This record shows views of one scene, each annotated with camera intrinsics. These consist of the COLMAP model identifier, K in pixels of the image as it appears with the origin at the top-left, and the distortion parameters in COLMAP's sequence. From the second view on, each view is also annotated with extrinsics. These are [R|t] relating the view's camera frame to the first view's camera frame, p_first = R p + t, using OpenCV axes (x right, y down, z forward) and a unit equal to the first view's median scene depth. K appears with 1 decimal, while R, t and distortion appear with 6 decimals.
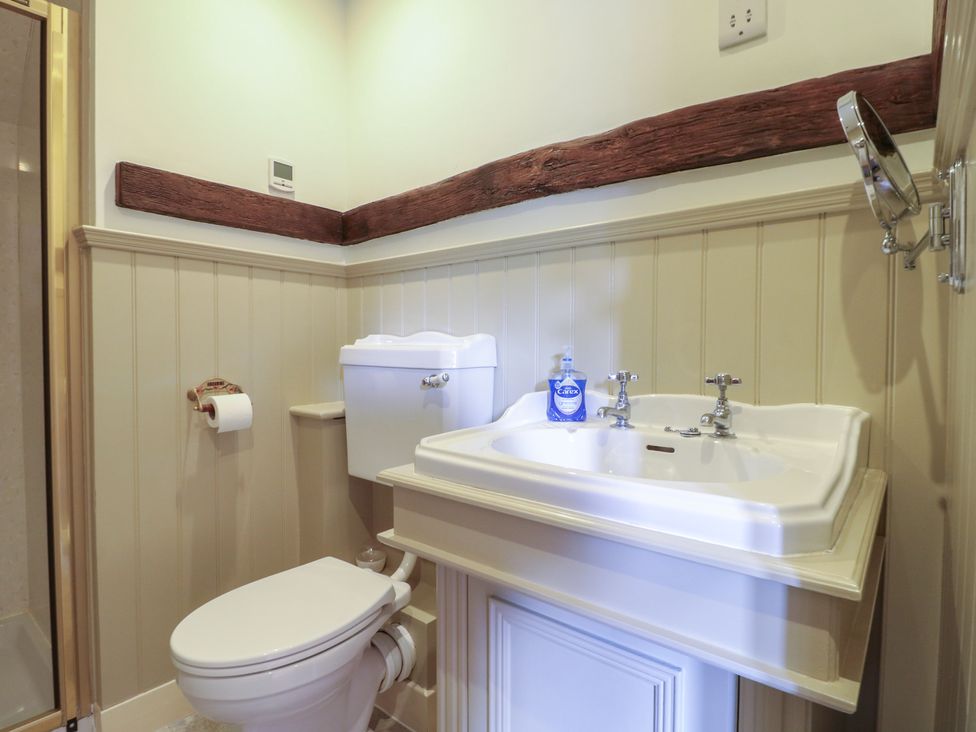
lens RADIAL K [[523.8, 0, 487.7], [0, 523.8, 360.0], [0, 0, 1]] dist [0.000765, -0.014790]
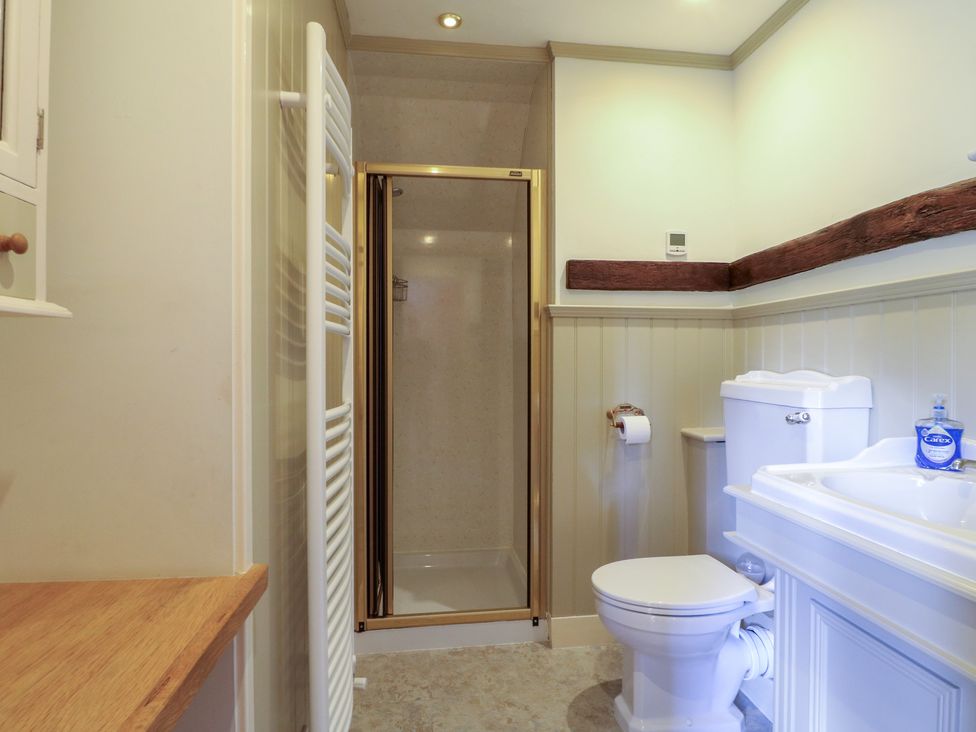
lens RADIAL K [[523.8, 0, 487.7], [0, 523.8, 360.0], [0, 0, 1]] dist [0.000765, -0.014790]
pose [[0.723173, -0.002442, -0.690663, 0.173738], [-0.017856, 0.999593, -0.022231, -0.043731], [0.690436, 0.028410, 0.722835, -0.253251]]
